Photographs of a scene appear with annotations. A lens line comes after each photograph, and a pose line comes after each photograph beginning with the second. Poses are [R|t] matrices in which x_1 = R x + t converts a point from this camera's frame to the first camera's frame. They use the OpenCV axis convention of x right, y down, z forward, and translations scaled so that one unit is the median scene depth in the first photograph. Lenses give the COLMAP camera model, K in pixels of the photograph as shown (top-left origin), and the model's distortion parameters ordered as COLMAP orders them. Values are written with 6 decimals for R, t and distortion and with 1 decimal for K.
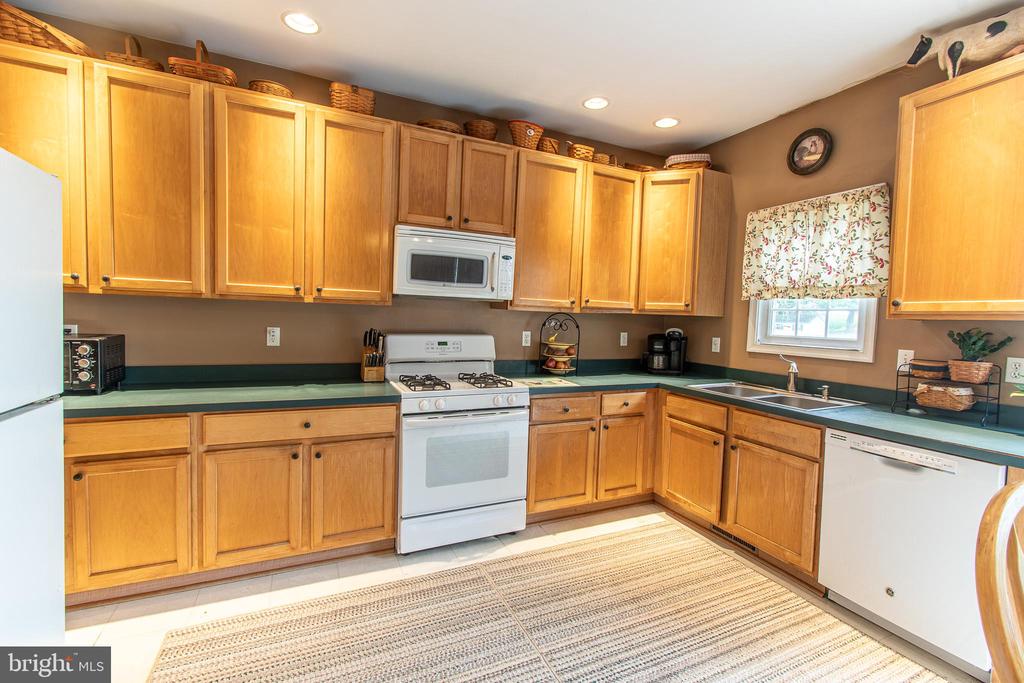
lens RADIAL K [[450.9, 0, 500.7], [0, 450.9, 339.5], [0, 0, 1]] dist [0.002895, -0.001806]
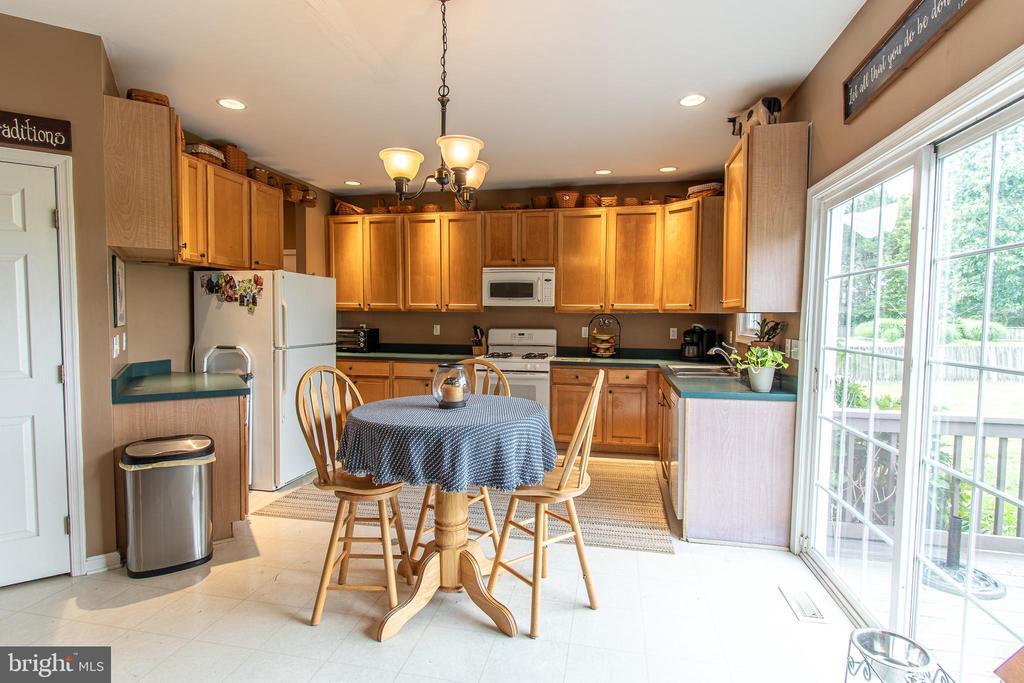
lens RADIAL K [[492.5, 0, 491.5], [0, 492.5, 342.3], [0, 0, 1]] dist [-0.002758, -0.000224]
pose [[0.796354, 0.010134, -0.604746, 0.915753], [-0.015497, 0.999873, -0.003653, 0.048638], [0.604632, 0.012281, 0.796410, -0.511285]]
